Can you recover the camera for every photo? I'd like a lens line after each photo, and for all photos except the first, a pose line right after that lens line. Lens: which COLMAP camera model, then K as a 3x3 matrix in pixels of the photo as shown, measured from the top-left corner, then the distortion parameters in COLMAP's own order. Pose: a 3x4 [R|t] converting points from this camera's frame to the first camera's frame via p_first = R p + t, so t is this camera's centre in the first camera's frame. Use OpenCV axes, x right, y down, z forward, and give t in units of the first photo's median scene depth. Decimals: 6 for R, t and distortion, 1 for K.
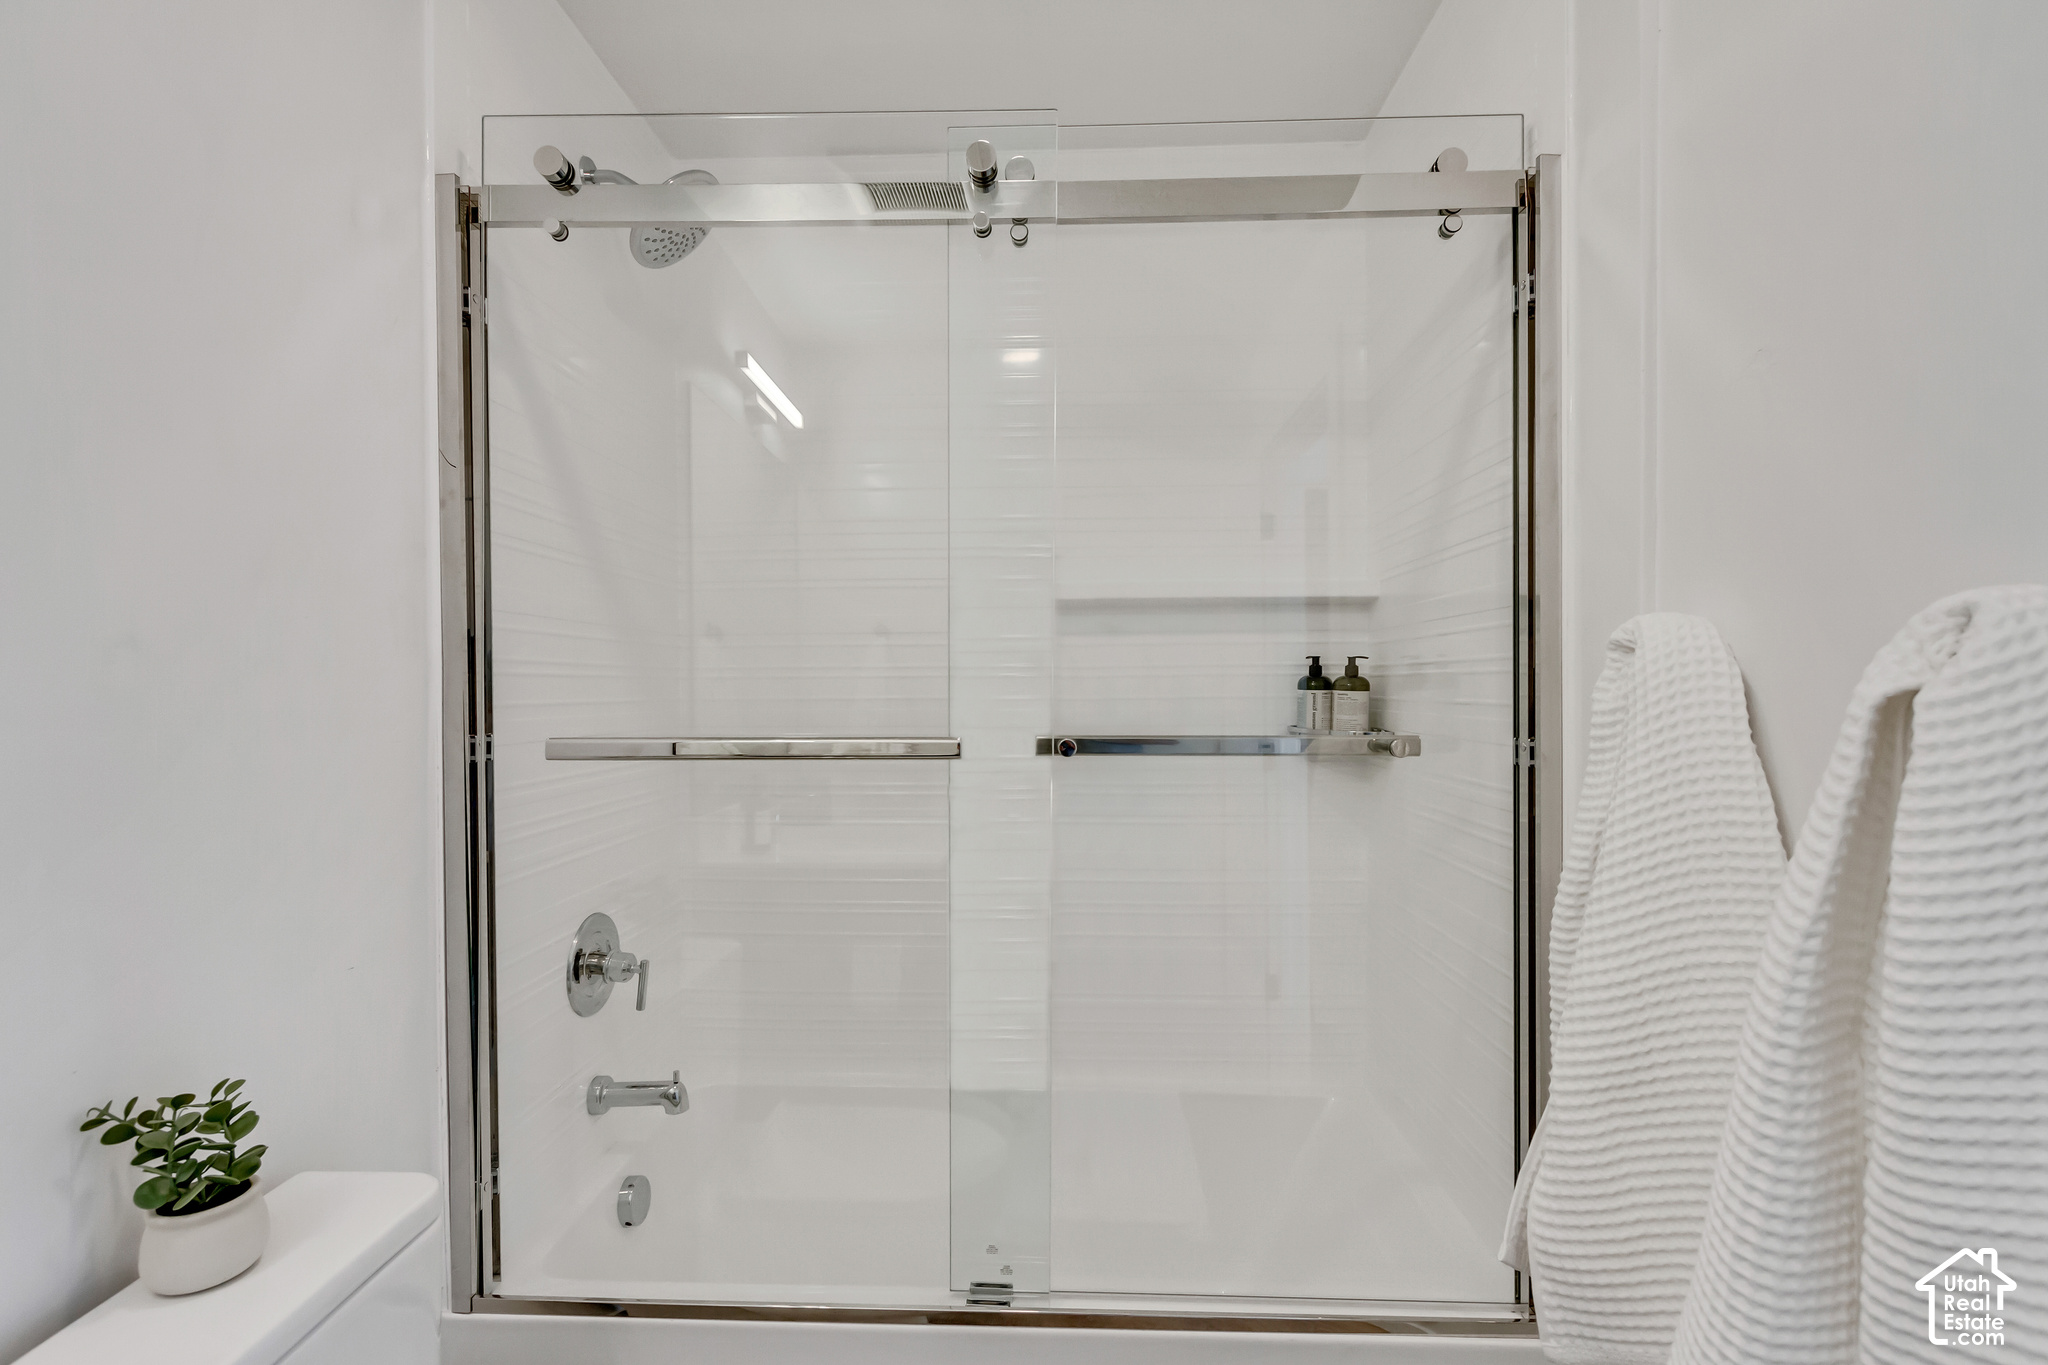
lens RADIAL K [[954.0, 0, 1015.7], [0, 954.0, 688.6], [0, 0, 1]] dist [0.002967, -0.001133]
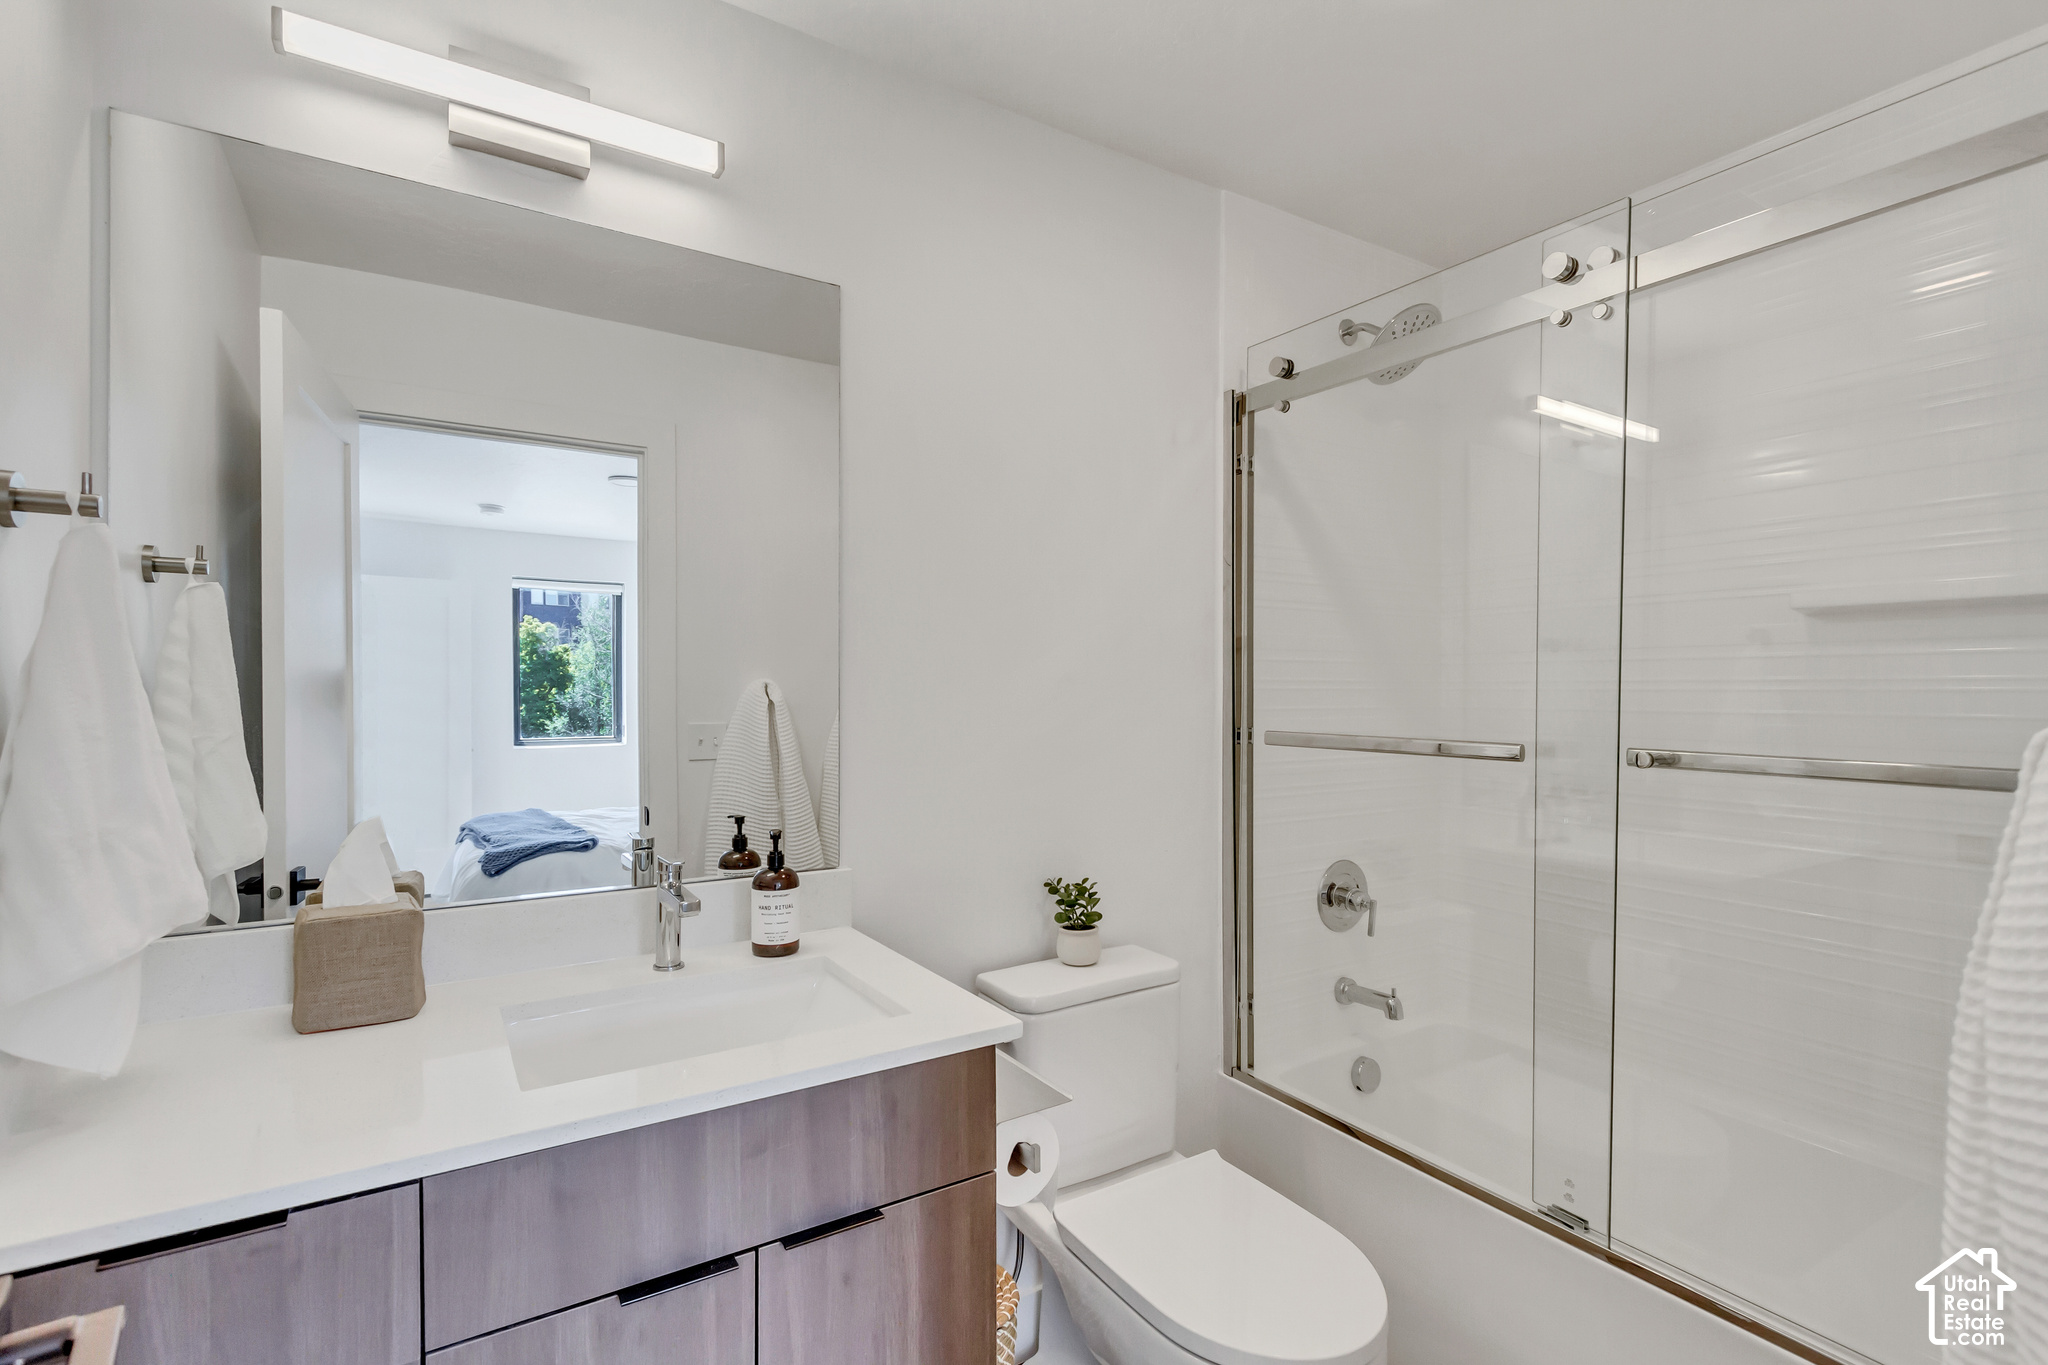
lens RADIAL K [[954.0, 0, 1015.7], [0, 954.0, 688.6], [0, 0, 1]] dist [0.002967, -0.001133]
pose [[0.557997, 0.003734, -0.829834, 0.474481], [-0.008269, 0.999965, -0.001061, -0.010359], [0.829802, 0.007454, 0.558009, -0.189492]]
